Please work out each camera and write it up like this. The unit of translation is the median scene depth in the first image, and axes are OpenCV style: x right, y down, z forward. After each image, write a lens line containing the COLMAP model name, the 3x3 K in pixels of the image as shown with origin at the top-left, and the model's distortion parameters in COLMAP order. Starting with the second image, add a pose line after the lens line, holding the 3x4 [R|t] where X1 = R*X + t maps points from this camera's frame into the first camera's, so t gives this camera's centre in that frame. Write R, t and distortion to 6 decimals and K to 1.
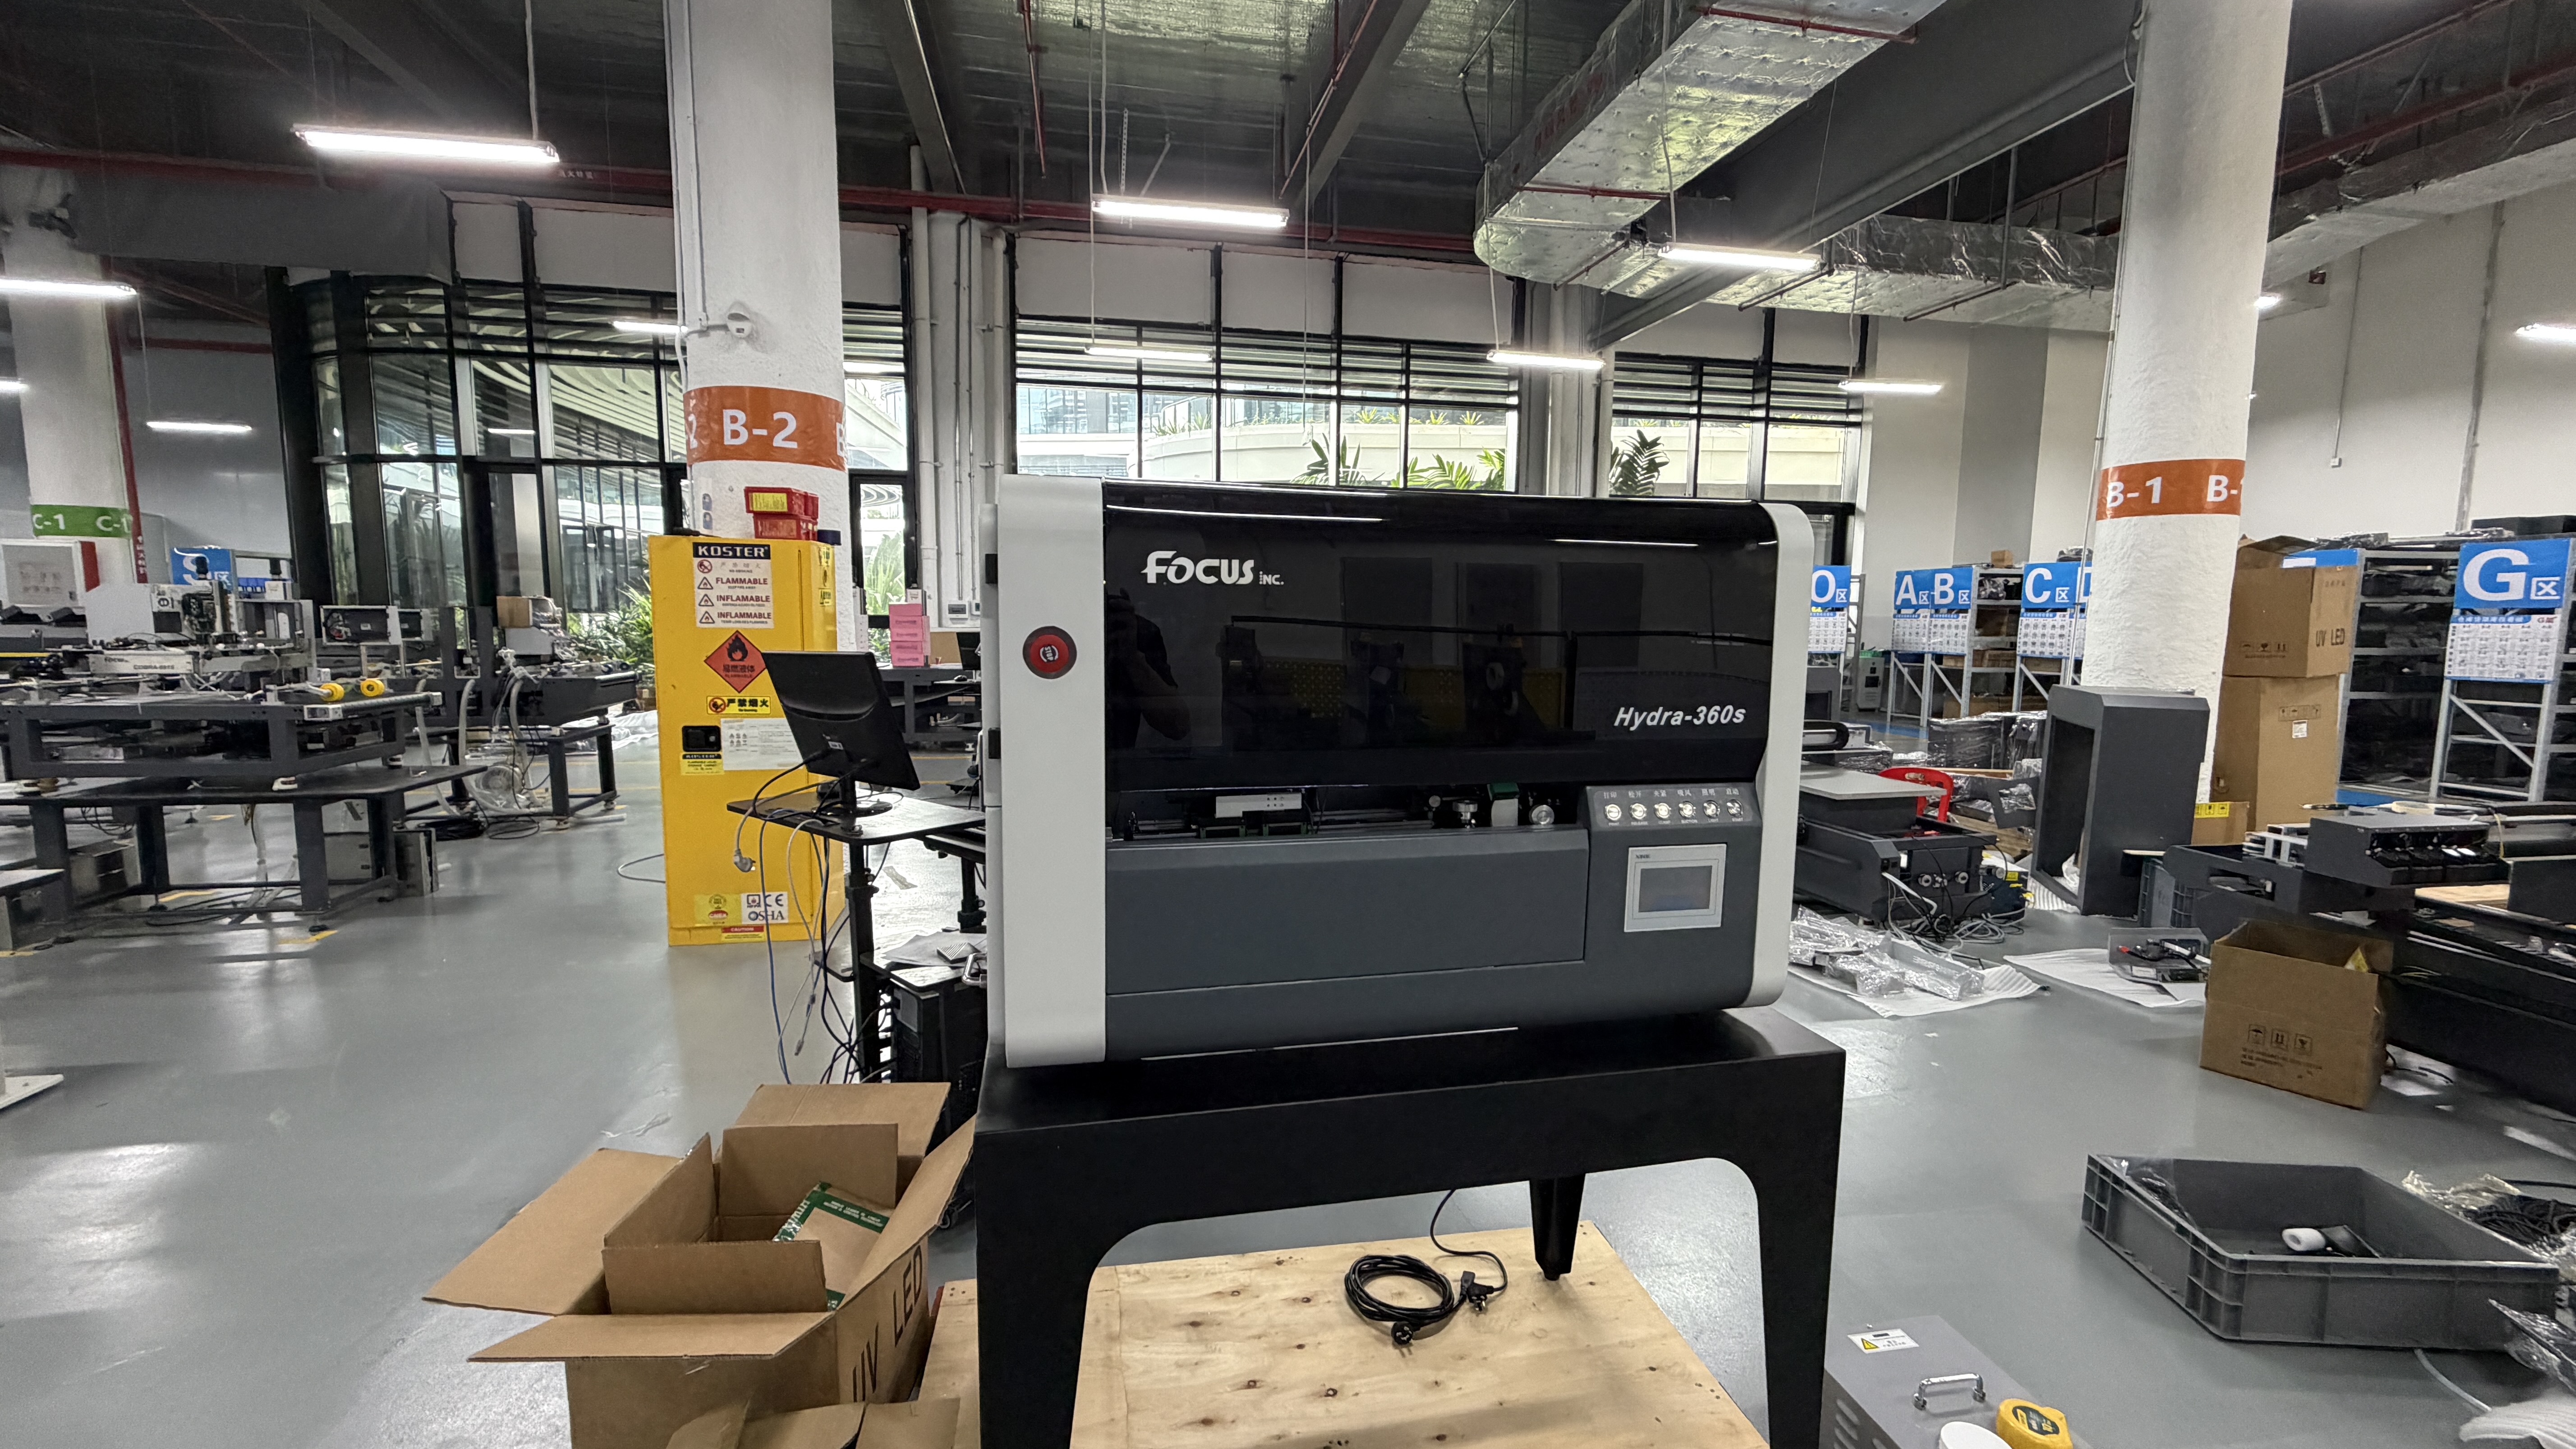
lens RADIAL K [[1025.2, 0, 1282.7], [0, 1025.2, 720.4], [0, 0, 1]] dist [-0.000090, -0.000214]
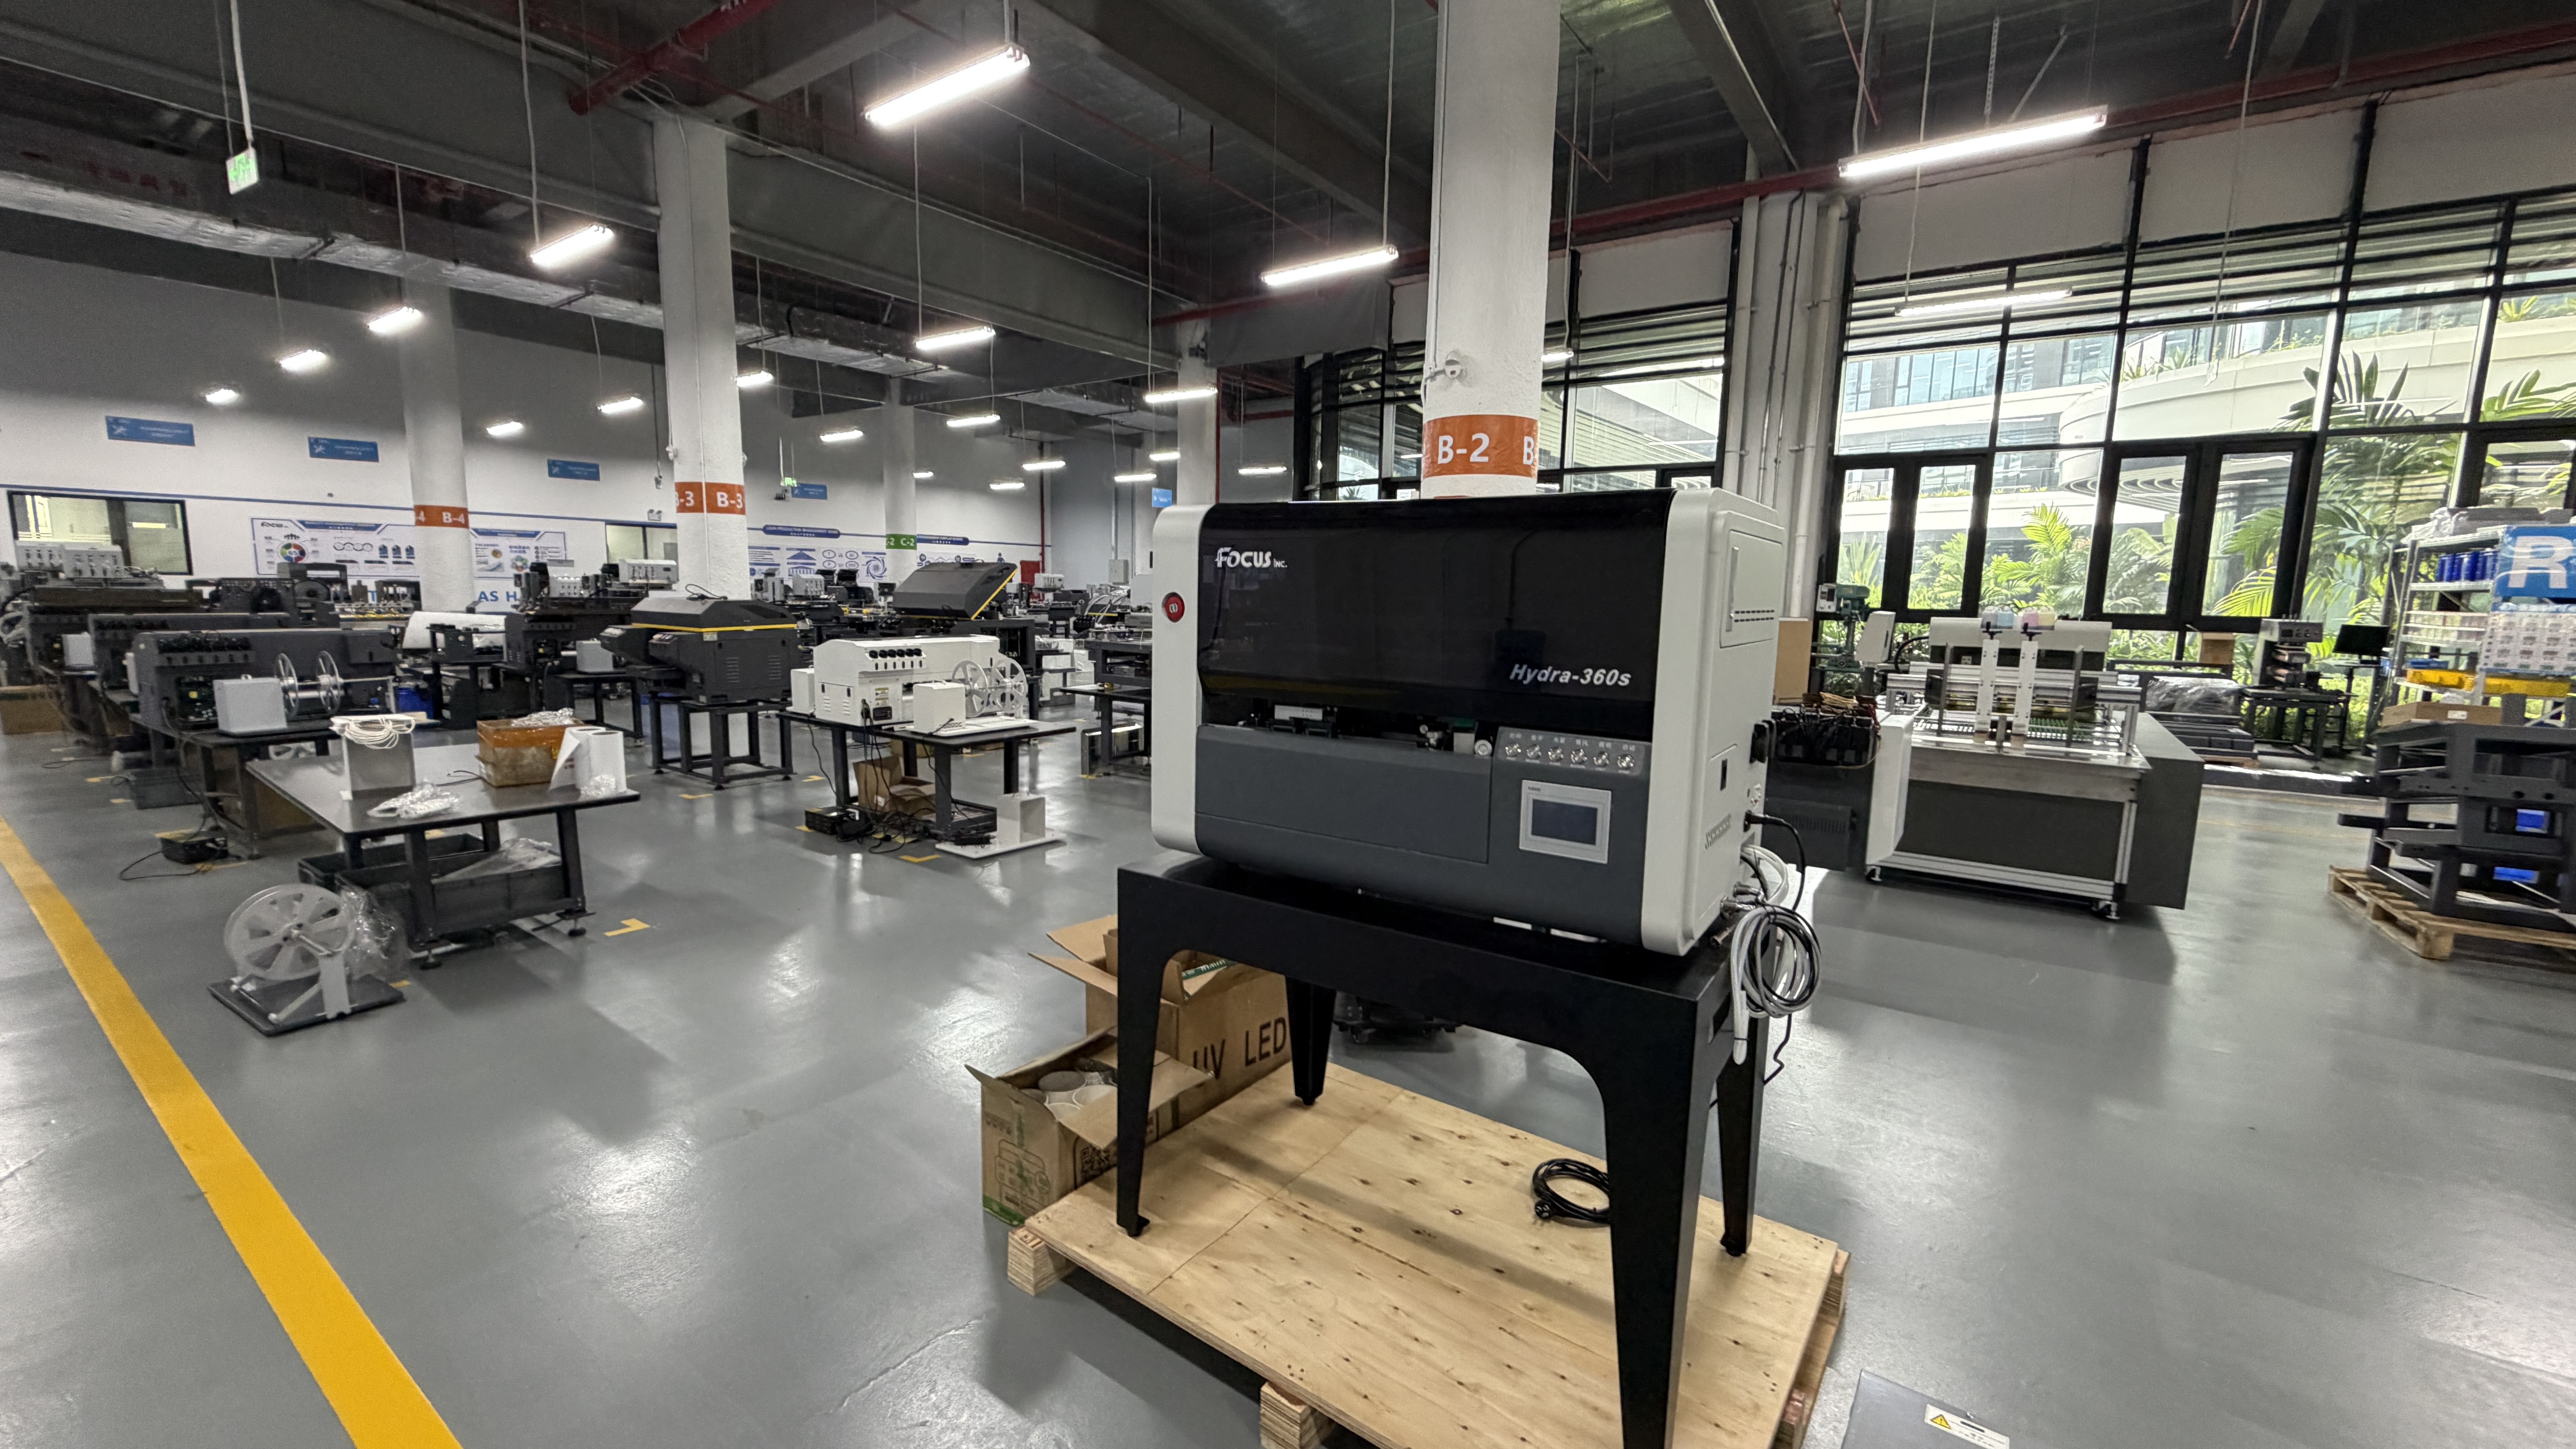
lens RADIAL K [[1025.2, 0, 1283.7], [0, 1025.2, 720.0], [0, 0, 1]] dist [-0.000090, -0.000214]
pose [[0.686161, 0.098221, -0.720789, 0.123923], [-0.091250, 0.994638, 0.048672, 0.002396], [0.721704, 0.032375, 0.691444, -0.007026]]
